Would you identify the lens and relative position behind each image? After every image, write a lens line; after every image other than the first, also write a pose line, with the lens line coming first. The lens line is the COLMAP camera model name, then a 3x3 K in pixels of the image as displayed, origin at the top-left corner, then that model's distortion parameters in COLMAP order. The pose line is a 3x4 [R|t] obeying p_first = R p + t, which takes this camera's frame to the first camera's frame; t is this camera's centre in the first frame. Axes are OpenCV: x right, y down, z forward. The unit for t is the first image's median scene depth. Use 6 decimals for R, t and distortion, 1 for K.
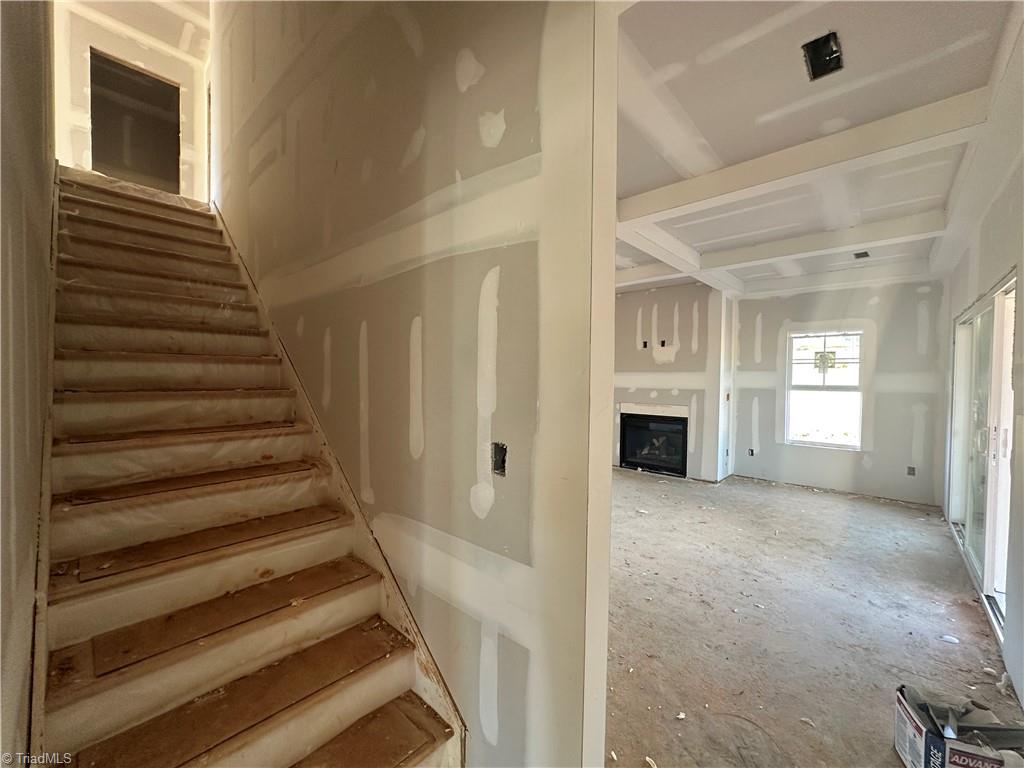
lens RADIAL K [[411.2, 0, 512.0], [0, 411.2, 383.2], [0, 0, 1]] dist [0.001145, 0.000176]
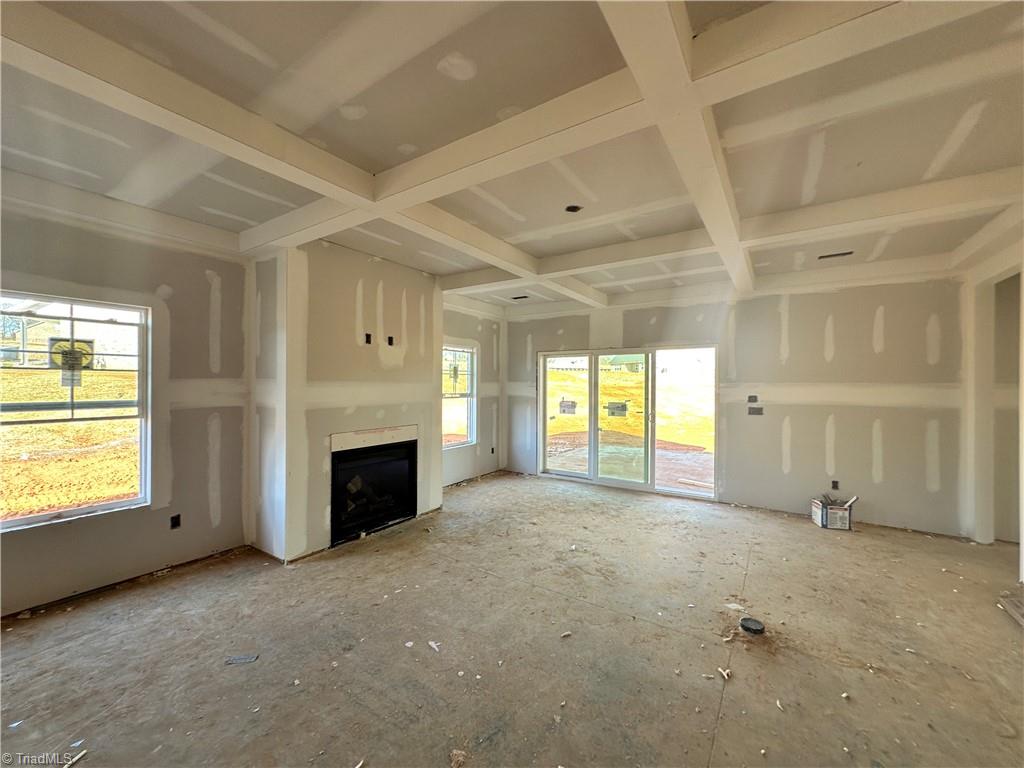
lens RADIAL K [[411.2, 0, 510.6], [0, 411.2, 385.2], [0, 0, 1]] dist [0.001145, 0.000176]
pose [[-0.158201, -0.008892, 0.987367, -0.491932], [0.013084, 0.999853, 0.011100, -0.034400], [-0.987320, 0.014674, -0.158061, 1.235800]]
